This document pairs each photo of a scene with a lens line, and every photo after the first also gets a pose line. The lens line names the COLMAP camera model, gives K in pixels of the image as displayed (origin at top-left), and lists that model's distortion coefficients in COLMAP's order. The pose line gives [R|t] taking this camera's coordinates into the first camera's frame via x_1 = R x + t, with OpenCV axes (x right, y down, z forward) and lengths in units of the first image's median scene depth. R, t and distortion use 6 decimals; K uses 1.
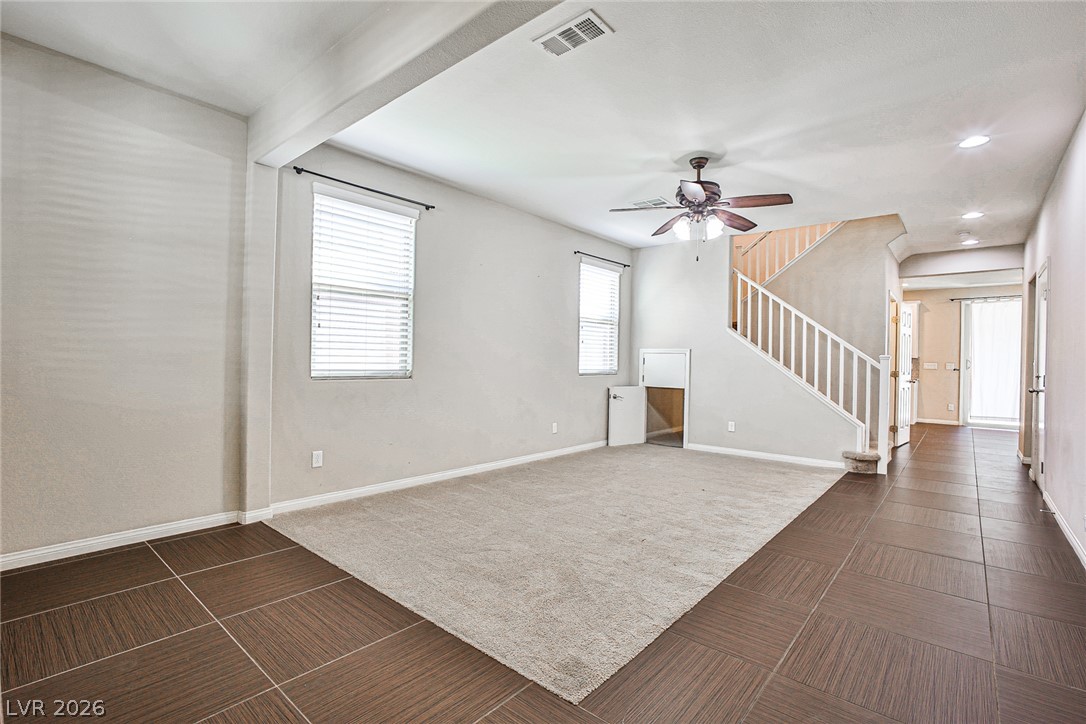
lens RADIAL K [[487.4, 0, 545.4], [0, 487.4, 359.2], [0, 0, 1]] dist [-0.029496, 0.009351]
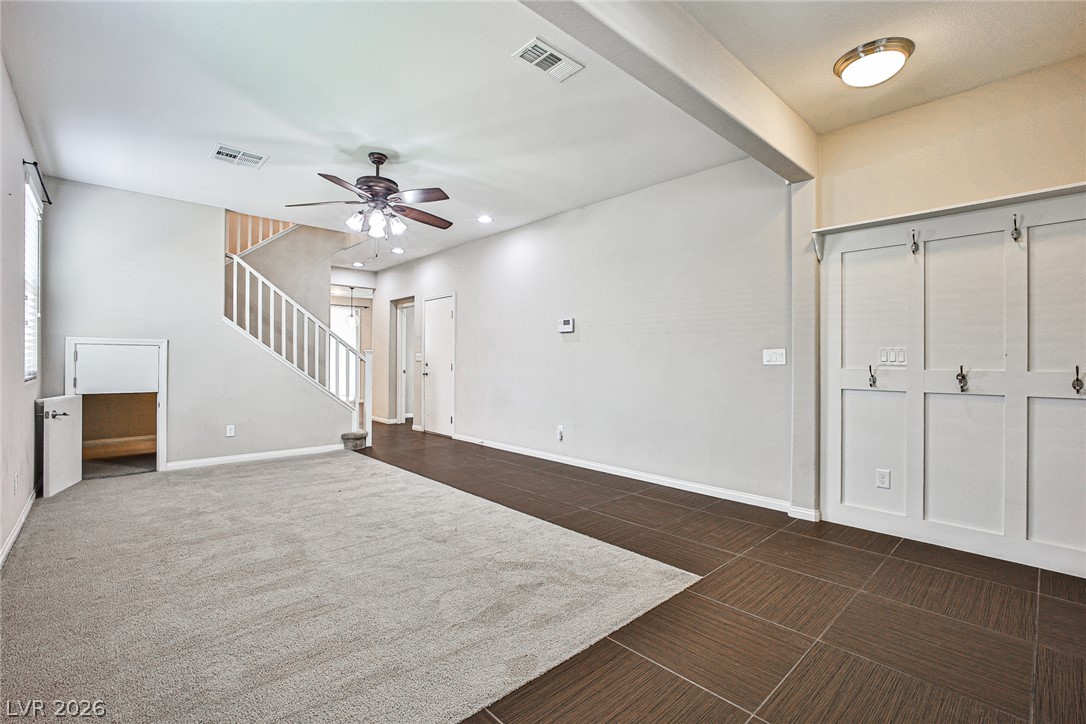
lens RADIAL K [[487.4, 0, 539.3], [0, 487.4, 359.6], [0, 0, 1]] dist [-0.029496, 0.009351]
pose [[0.127552, -0.015522, 0.991710, -0.500782], [-0.005791, 0.999849, 0.016394, -0.007602], [-0.991815, -0.007834, 0.127443, 0.425781]]
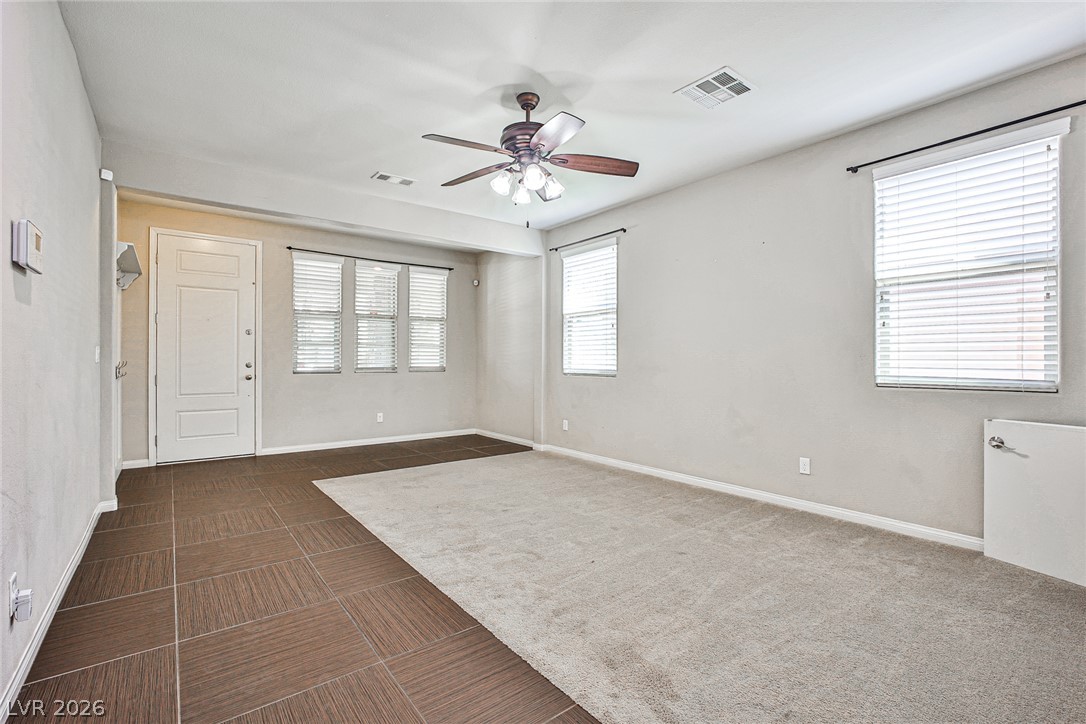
lens RADIAL K [[487.4, 0, 539.7], [0, 487.4, 360.0], [0, 0, 1]] dist [-0.029496, 0.009351]
pose [[-0.184221, -0.019610, -0.982689, 0.838930], [-0.003906, 0.999808, -0.019219, 0.018469], [0.982877, 0.000298, -0.184262, 0.913862]]
